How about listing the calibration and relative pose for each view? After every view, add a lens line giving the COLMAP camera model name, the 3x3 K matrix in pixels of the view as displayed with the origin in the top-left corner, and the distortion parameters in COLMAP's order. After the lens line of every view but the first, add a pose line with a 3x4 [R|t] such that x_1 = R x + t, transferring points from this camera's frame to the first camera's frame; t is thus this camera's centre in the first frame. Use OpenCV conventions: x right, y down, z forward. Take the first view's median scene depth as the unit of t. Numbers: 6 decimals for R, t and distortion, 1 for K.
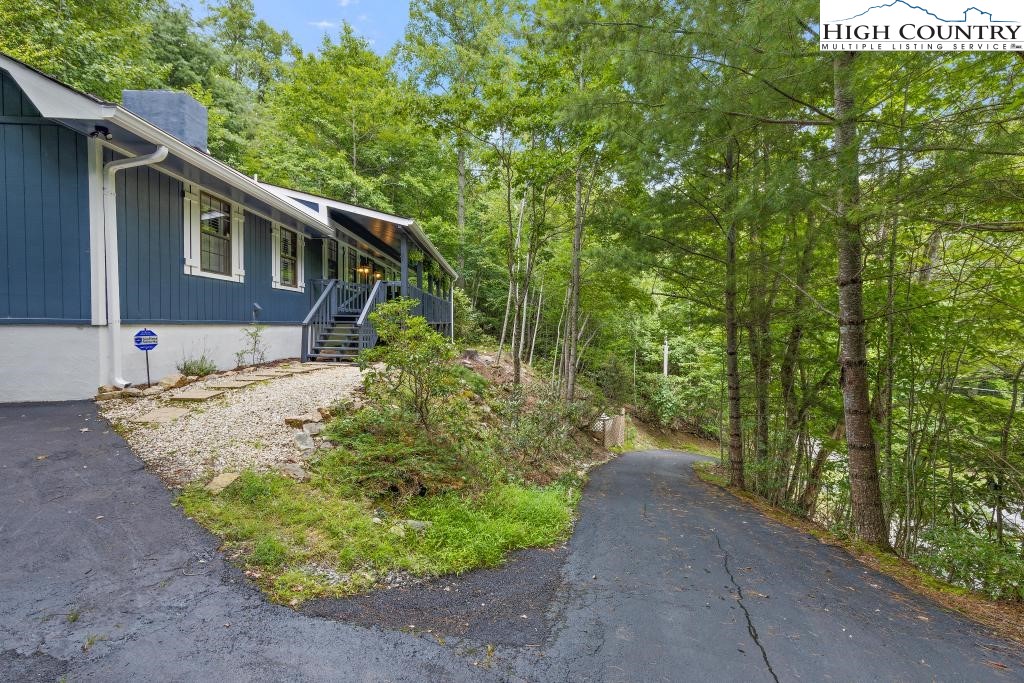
lens RADIAL K [[467.7, 0, 512.0], [0, 467.7, 341.5], [0, 0, 1]] dist [0.015232, -0.006520]
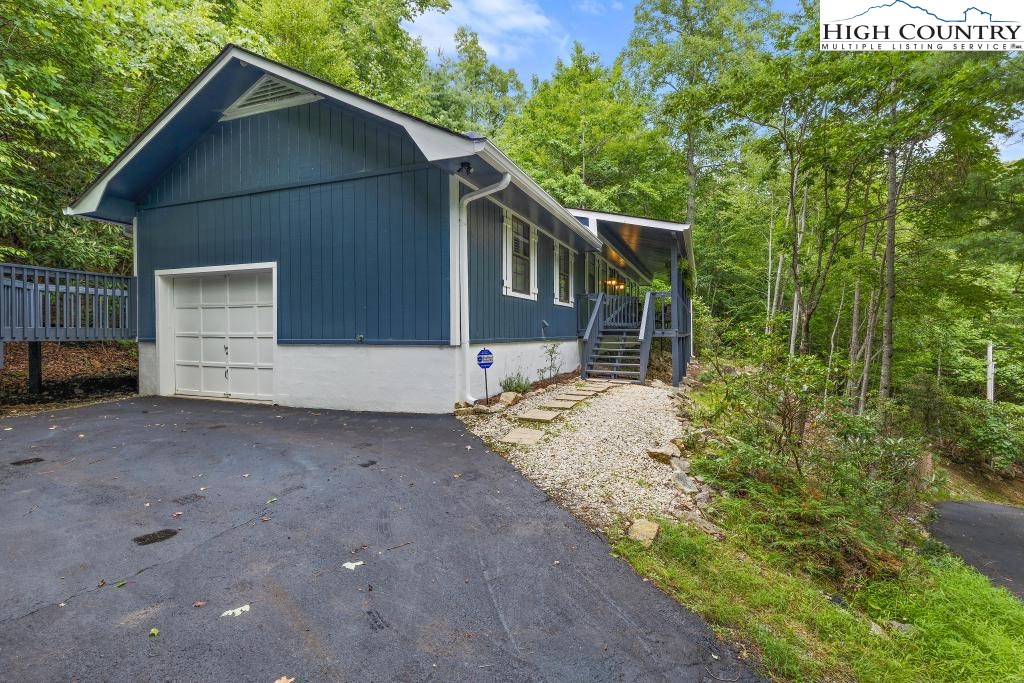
lens RADIAL K [[467.7, 0, 512.0], [0, 467.7, 341.5], [0, 0, 1]] dist [0.015232, -0.006520]
pose [[0.916561, -0.003364, -0.399882, -0.221123], [-0.004478, 0.999816, -0.018673, -0.016854], [0.399871, 0.018906, 0.916377, 0.041904]]
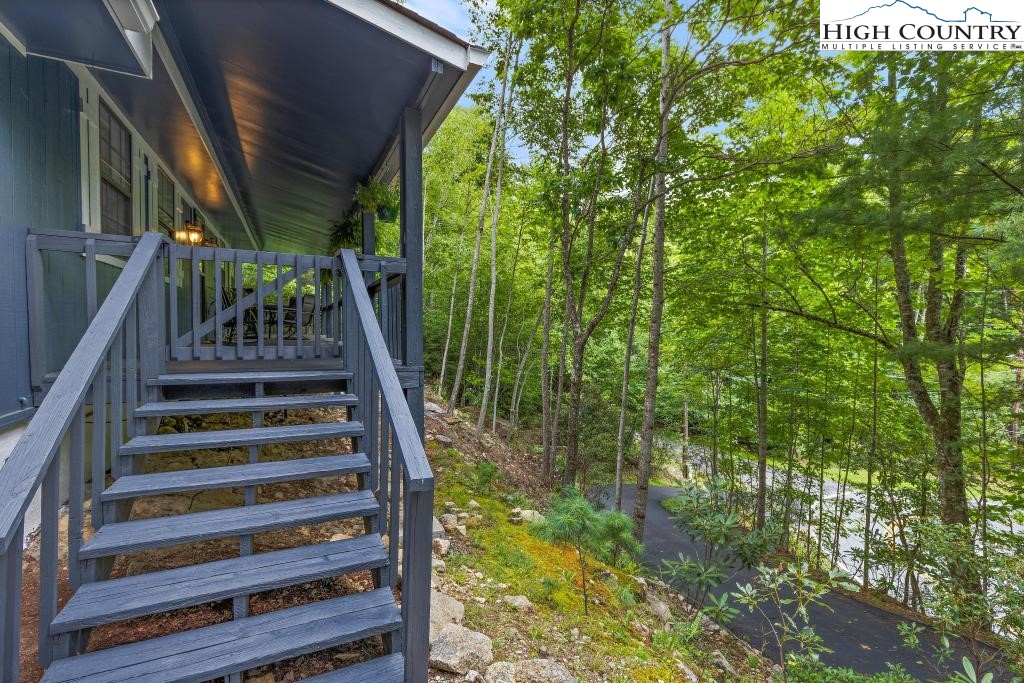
lens RADIAL K [[467.7, 0, 512.0], [0, 467.7, 341.5], [0, 0, 1]] dist [0.015232, -0.006520]
pose [[0.914220, -0.007664, 0.405145, -0.424451], [0.014752, 0.999788, -0.014374, -0.092994], [-0.404949, 0.019118, 0.914139, 0.958811]]
